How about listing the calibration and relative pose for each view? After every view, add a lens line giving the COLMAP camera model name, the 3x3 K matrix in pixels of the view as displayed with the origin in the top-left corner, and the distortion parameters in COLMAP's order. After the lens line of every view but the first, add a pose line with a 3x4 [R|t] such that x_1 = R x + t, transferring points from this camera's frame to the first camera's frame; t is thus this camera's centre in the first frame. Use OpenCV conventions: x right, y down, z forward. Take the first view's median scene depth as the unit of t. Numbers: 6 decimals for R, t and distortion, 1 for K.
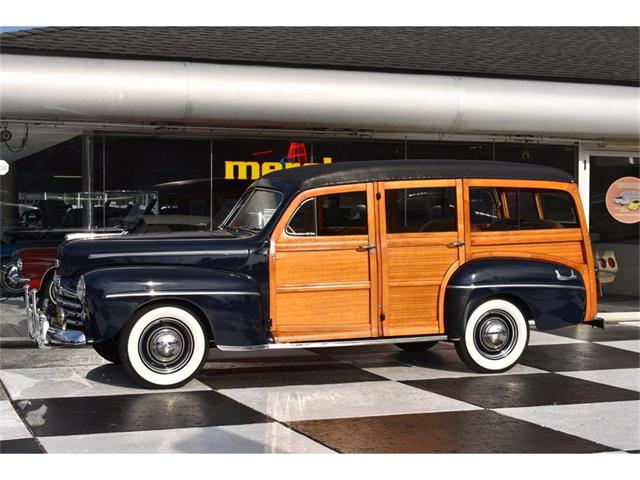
lens RADIAL K [[999.9, 0, 318.5], [0, 999.9, 273.8], [0, 0, 1]] dist [0.031152, 0.048177]
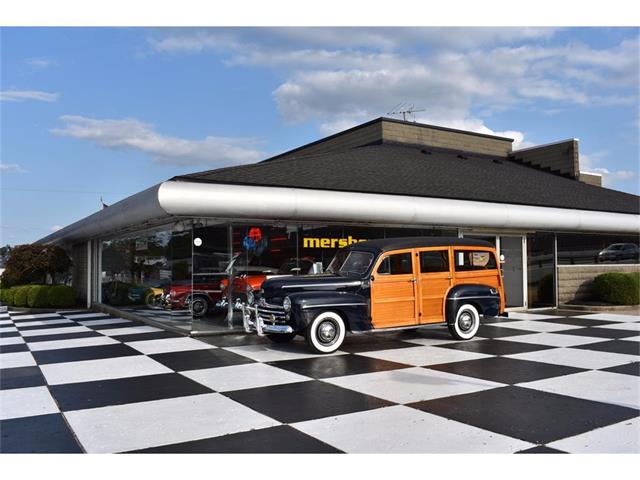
lens RADIAL K [[556.1, 0, 340.0], [0, 556.1, 239.5], [0, 0, 1]] dist [-0.004145, -0.005974]
pose [[0.978305, -0.004557, 0.207117, -0.320036], [0.026731, 0.994177, -0.104388, 0.005523], [-0.205436, 0.107660, 0.972731, -0.078705]]
